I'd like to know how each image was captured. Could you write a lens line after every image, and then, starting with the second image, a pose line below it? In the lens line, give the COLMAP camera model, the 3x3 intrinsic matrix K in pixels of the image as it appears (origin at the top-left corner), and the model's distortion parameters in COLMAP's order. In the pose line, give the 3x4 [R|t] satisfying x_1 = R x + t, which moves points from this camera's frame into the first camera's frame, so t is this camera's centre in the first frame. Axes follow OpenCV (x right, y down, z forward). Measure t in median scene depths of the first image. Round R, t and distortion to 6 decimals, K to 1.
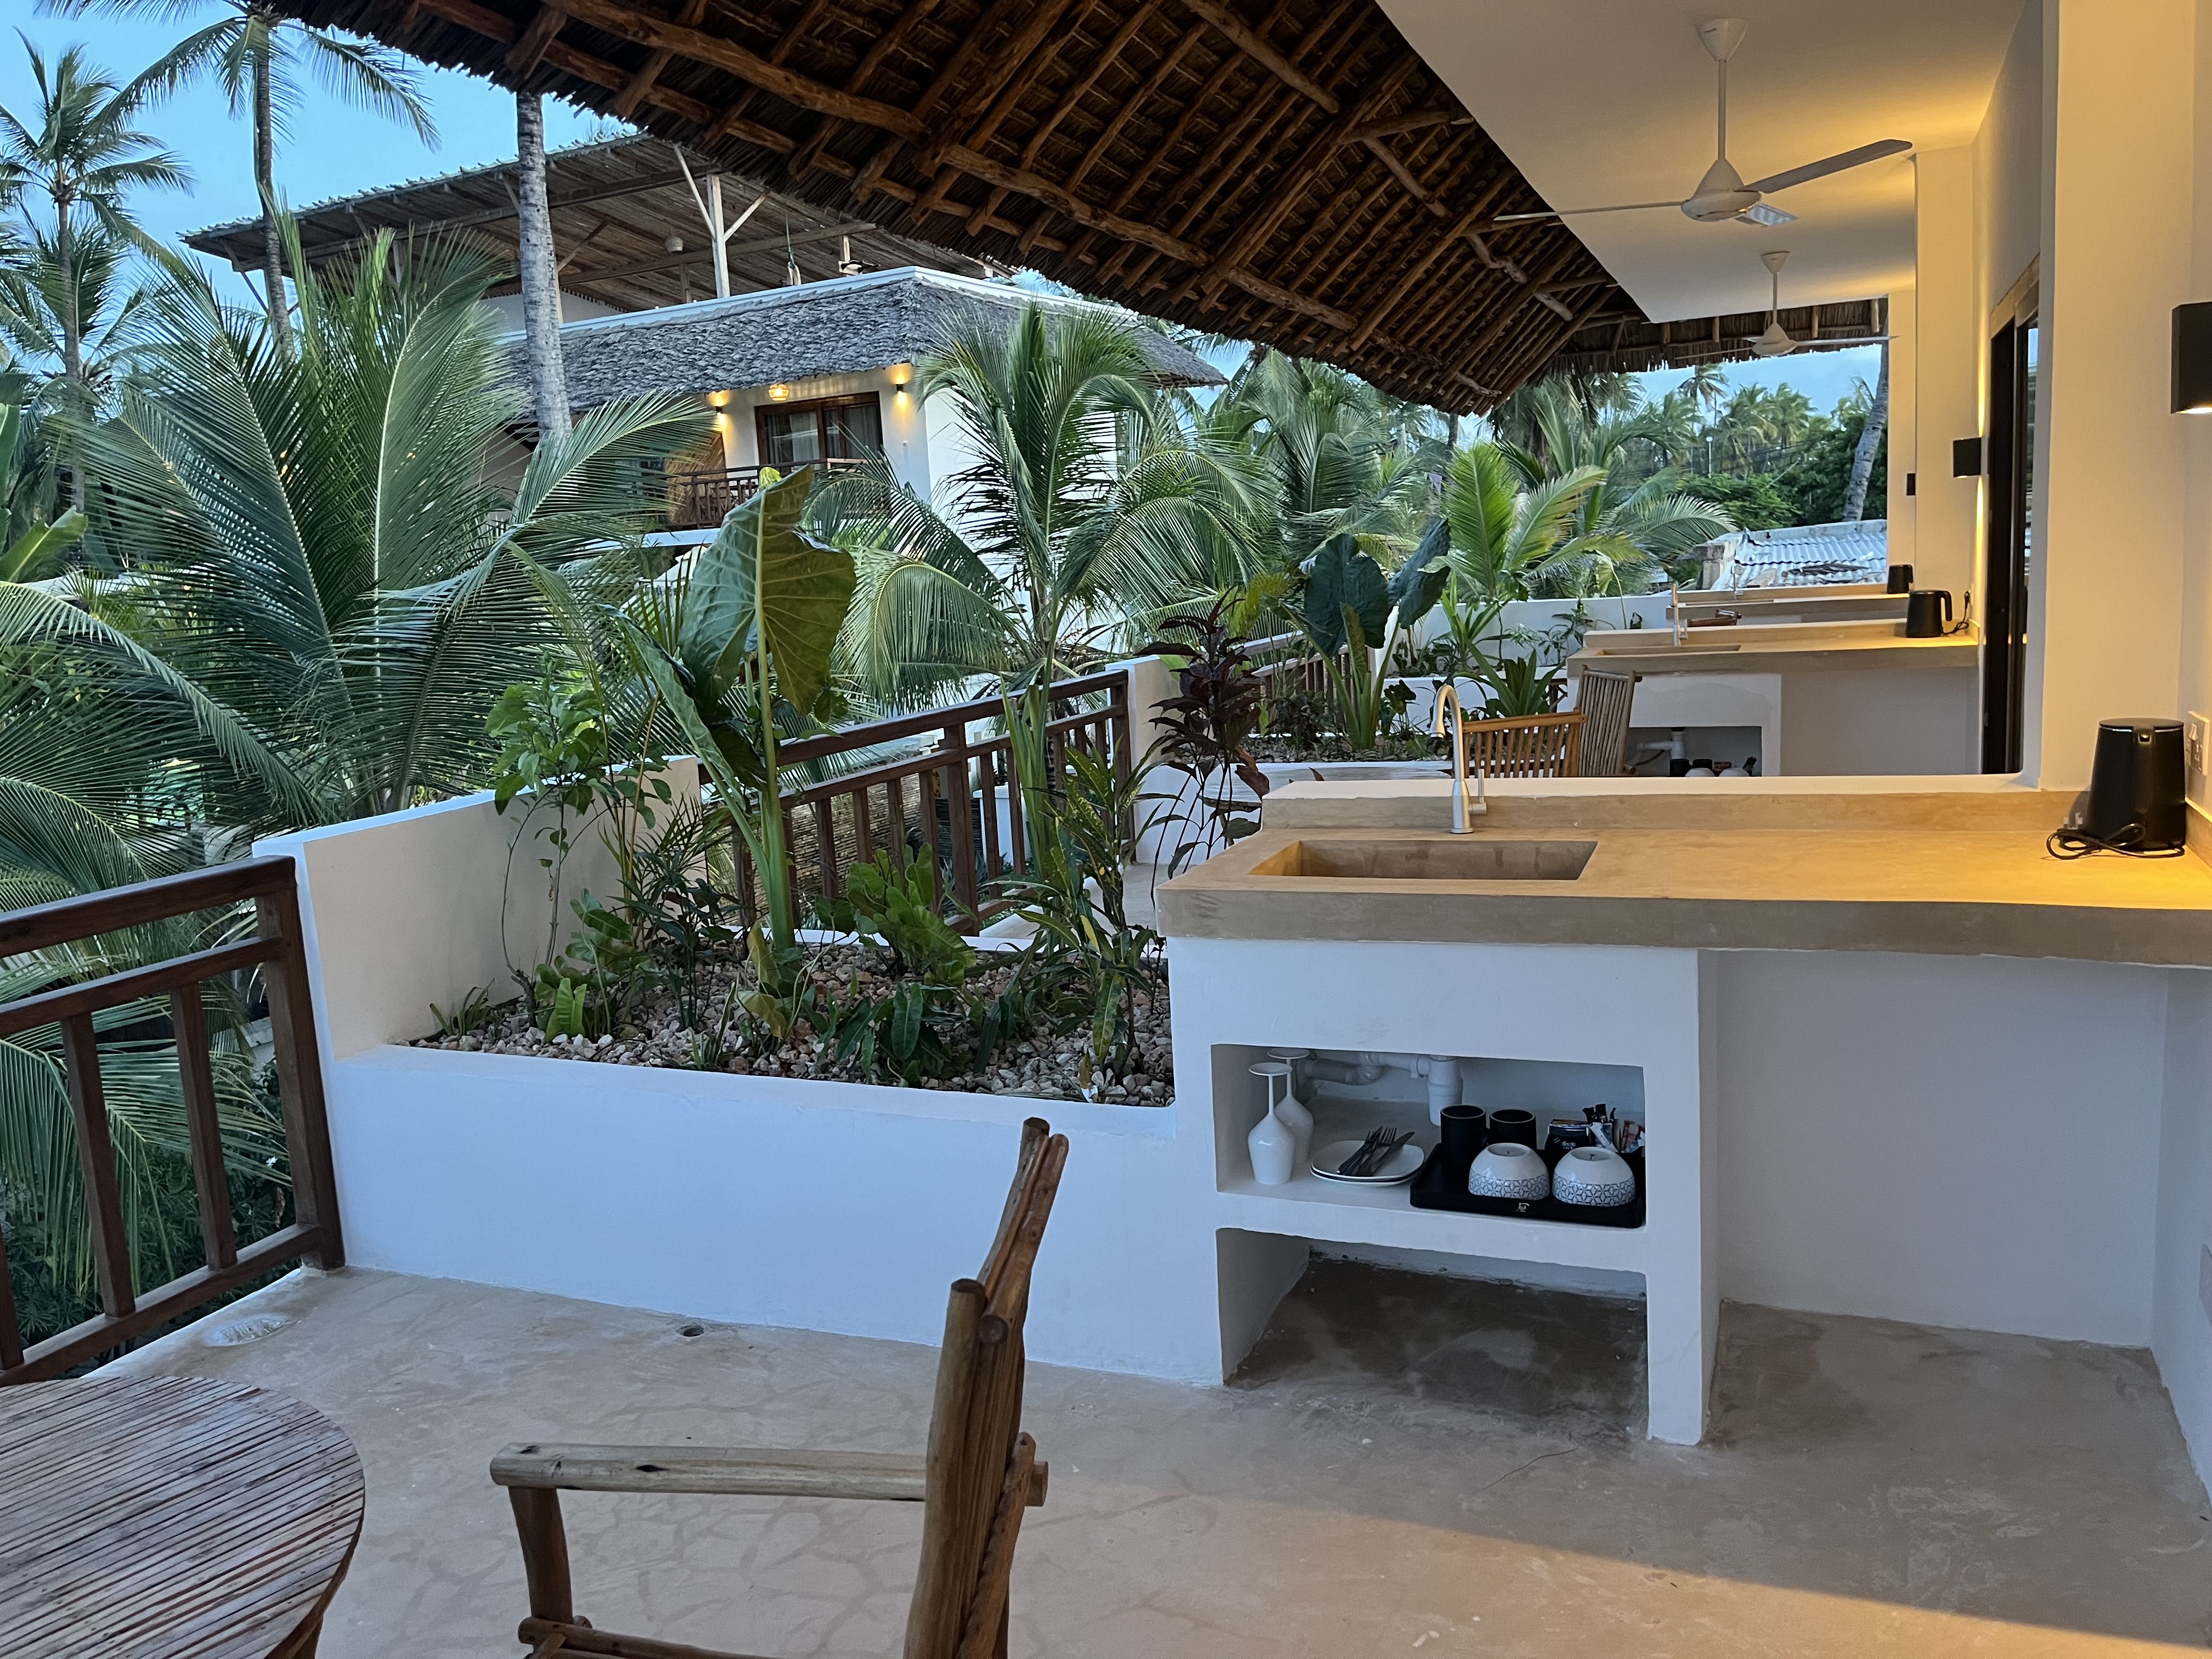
lens RADIAL K [[1666.3, 0, 1106.0], [0, 1666.3, 829.5], [0, 0, 1]] dist [0.058153, -0.072189]
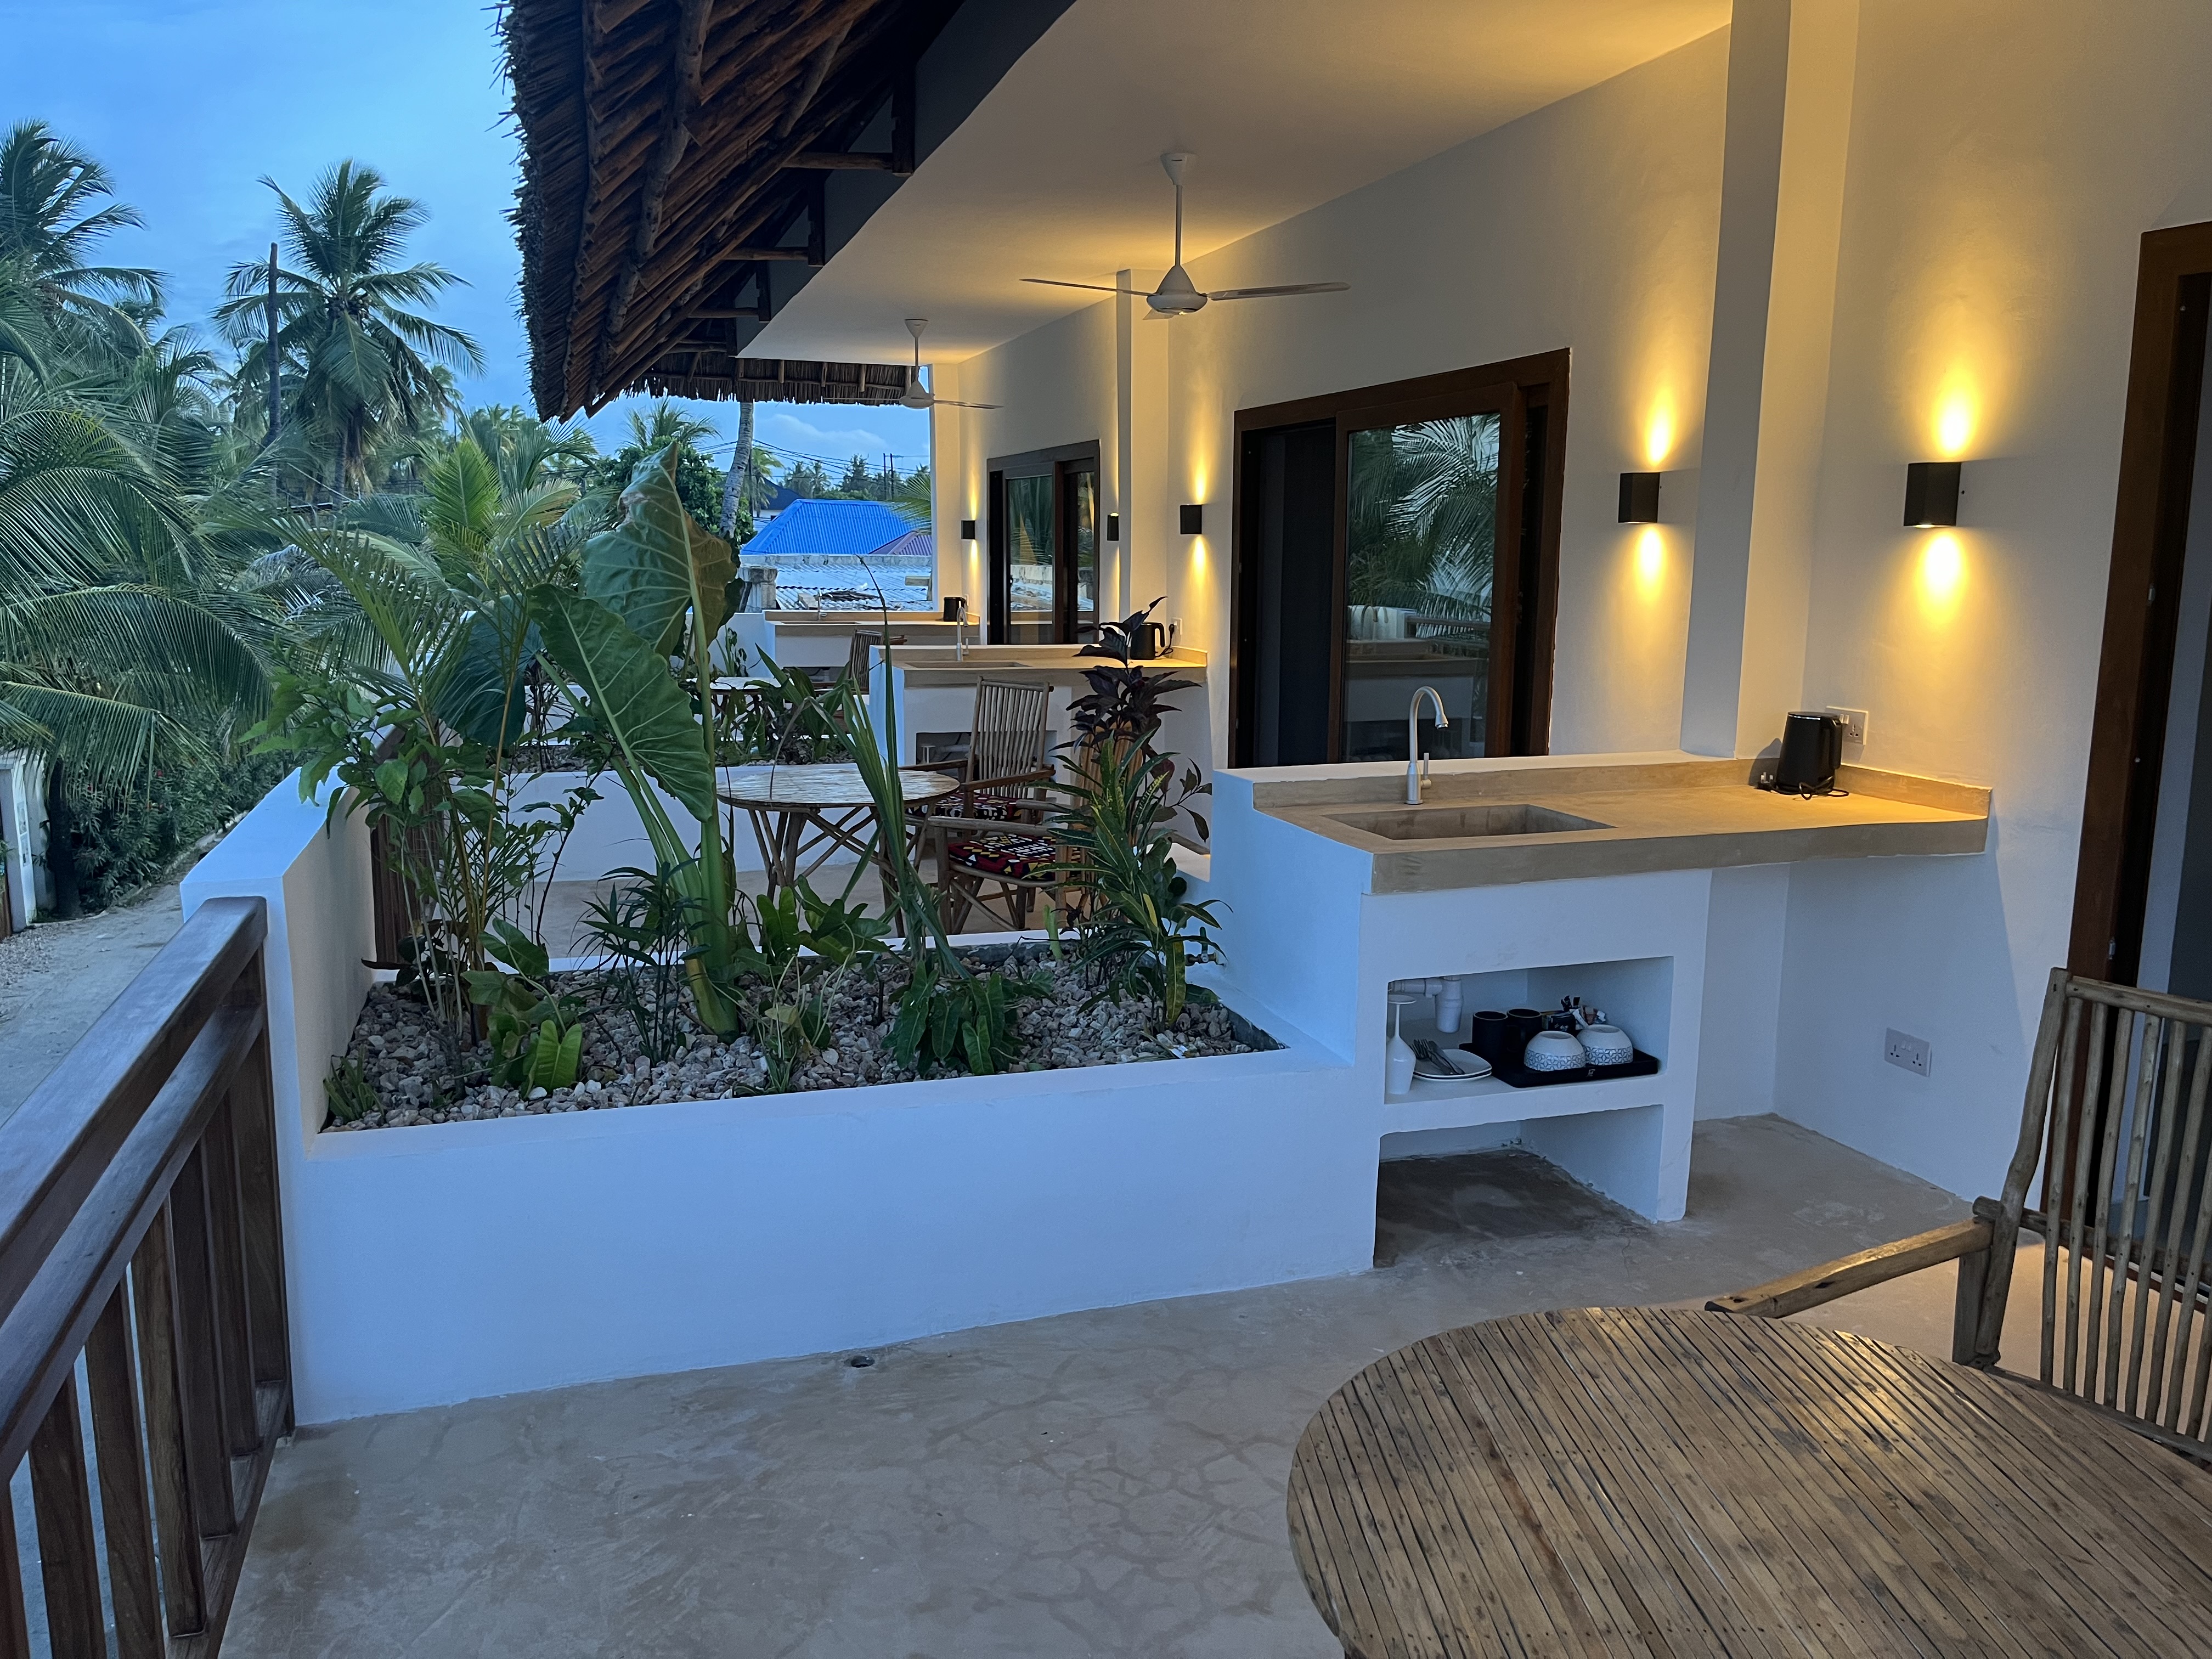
lens RADIAL K [[1666.3, 0, 1106.0], [0, 1666.3, 829.5], [0, 0, 1]] dist [0.058153, -0.072189]
pose [[0.752960, -0.044780, 0.656541, -0.796170], [0.051173, 0.998645, 0.009425, -0.002315], [-0.656074, 0.026501, 0.754231, 0.201398]]
